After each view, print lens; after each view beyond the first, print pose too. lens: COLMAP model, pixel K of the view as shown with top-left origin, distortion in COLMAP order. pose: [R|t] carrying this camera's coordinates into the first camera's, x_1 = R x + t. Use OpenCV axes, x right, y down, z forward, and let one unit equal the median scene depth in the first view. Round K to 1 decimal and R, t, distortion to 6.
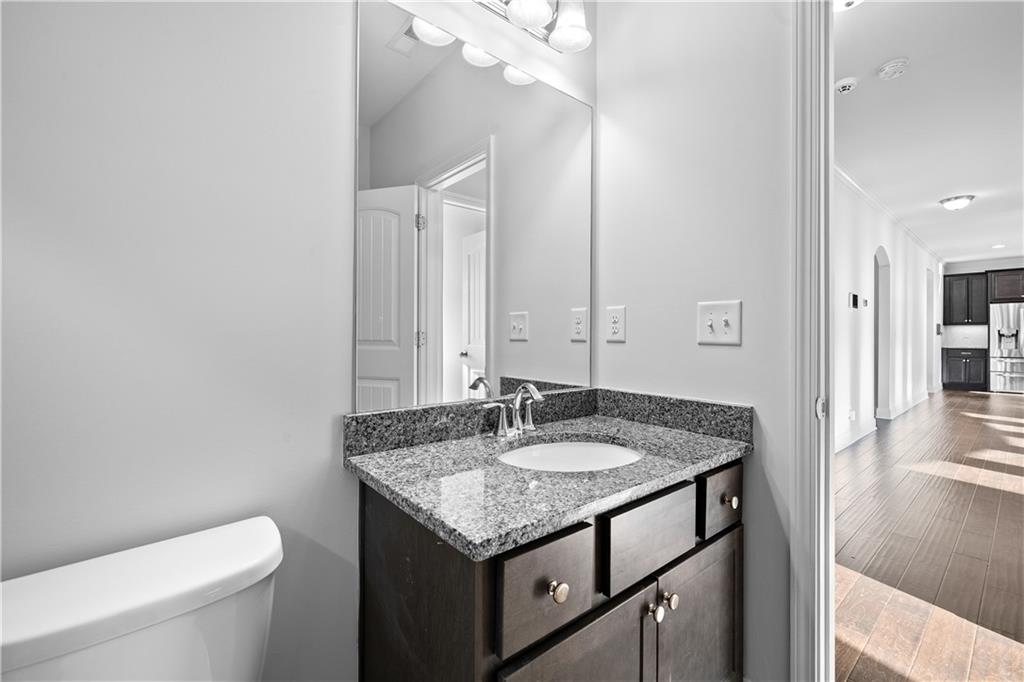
lens RADIAL K [[436.6, 0, 513.4], [0, 436.6, 325.9], [0, 0, 1]] dist [-0.001131, 0.000103]
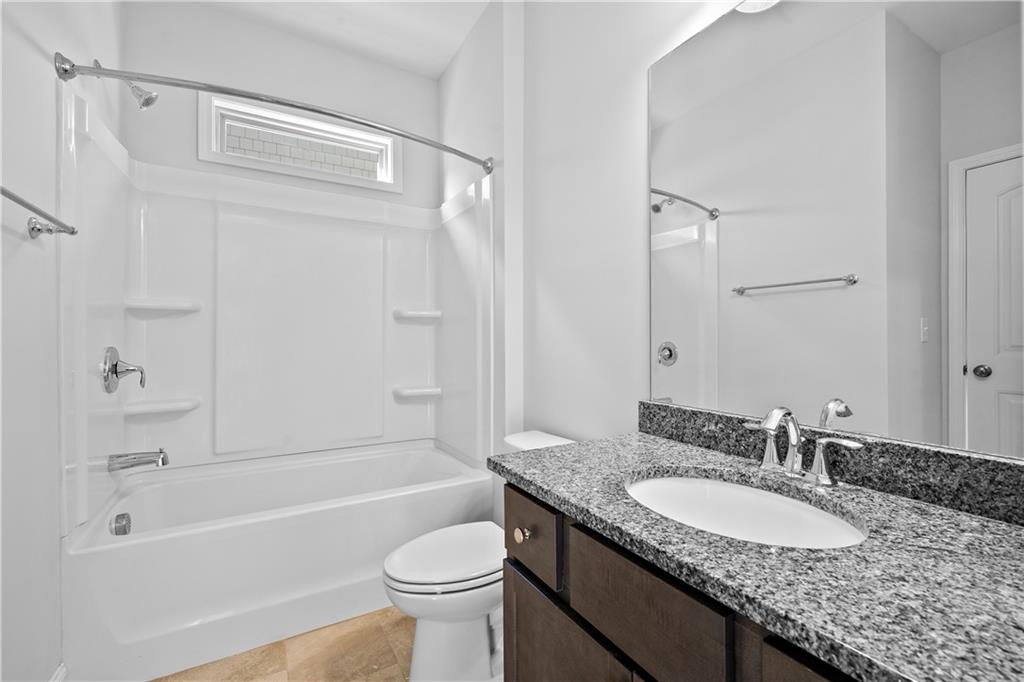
lens RADIAL K [[437.3, 0, 515.3], [0, 437.3, 340.7], [0, 0, 1]] dist [-0.002633, -0.000054]
pose [[-0.165339, -0.000911, -0.986236, 0.881539], [0.020363, 0.999783, -0.004337, 0.021875], [0.986027, -0.020800, -0.165285, 0.764934]]
